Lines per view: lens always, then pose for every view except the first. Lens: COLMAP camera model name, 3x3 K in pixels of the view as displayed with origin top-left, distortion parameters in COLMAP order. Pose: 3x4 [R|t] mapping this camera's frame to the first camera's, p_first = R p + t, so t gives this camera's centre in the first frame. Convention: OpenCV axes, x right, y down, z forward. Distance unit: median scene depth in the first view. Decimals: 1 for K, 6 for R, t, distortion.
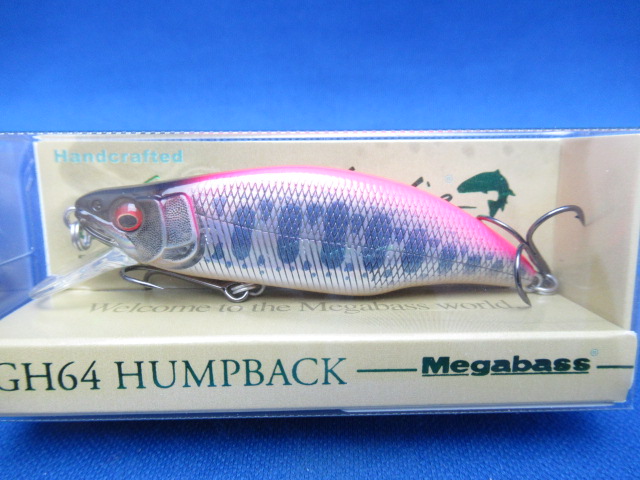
lens RADIAL K [[481.6, 0, 306.6], [0, 481.6, 227.0], [0, 0, 1]] dist [0.013097, -0.002165]
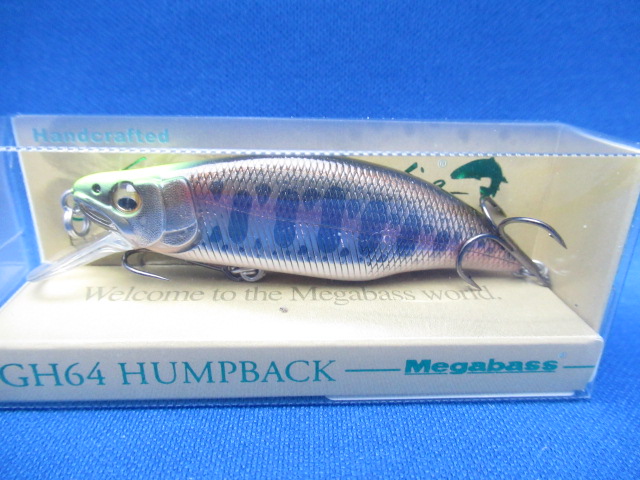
lens RADIAL K [[497.7, 0, 306.8], [0, 497.7, 239.9], [0, 0, 1]] dist [0.004583, 0.003659]
pose [[0.999385, 0.008104, 0.034128, -0.022264], [-0.015373, 0.975726, 0.218456, -0.227927], [-0.031529, -0.218847, 0.975250, -0.020681]]
